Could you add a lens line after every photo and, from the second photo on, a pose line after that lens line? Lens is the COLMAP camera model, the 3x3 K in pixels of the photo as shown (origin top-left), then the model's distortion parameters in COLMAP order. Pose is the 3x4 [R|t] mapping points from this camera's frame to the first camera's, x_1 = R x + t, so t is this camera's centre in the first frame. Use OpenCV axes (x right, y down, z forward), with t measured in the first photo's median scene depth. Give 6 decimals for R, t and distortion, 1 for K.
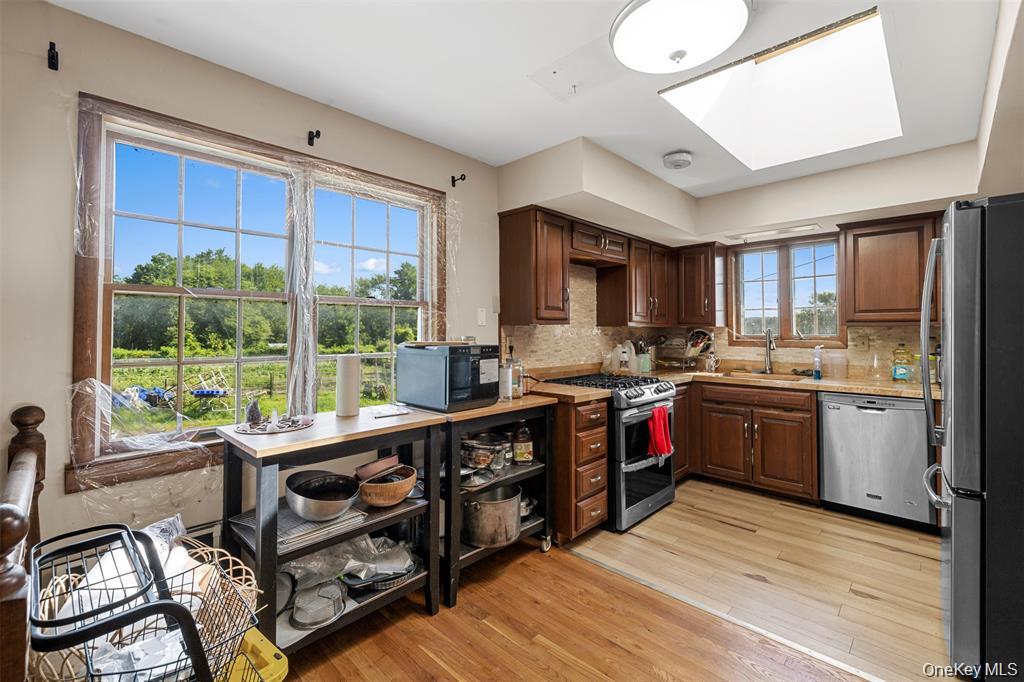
lens RADIAL K [[445.8, 0, 504.7], [0, 445.8, 323.9], [0, 0, 1]] dist [0.000424, 0.000241]
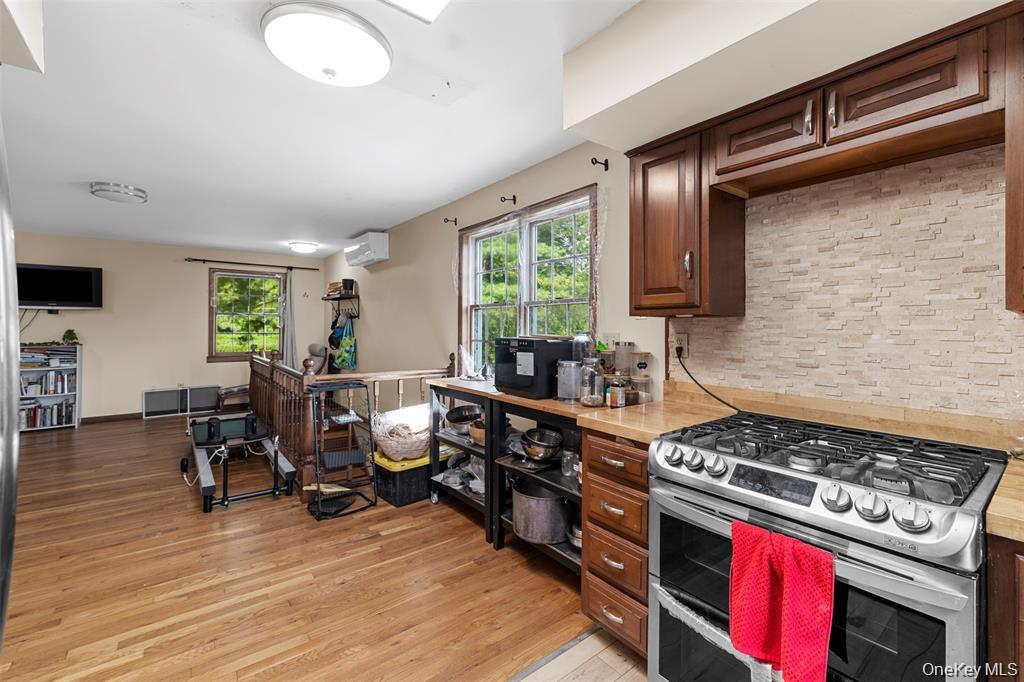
lens RADIAL K [[445.8, 0, 518.9], [0, 445.8, 326.4], [0, 0, 1]] dist [0.000424, 0.000241]
pose [[-0.143818, 0.000306, -0.989604, 1.009704], [0.011025, 0.999938, -0.001293, 0.020219], [0.989543, -0.011096, -0.143813, 1.155348]]
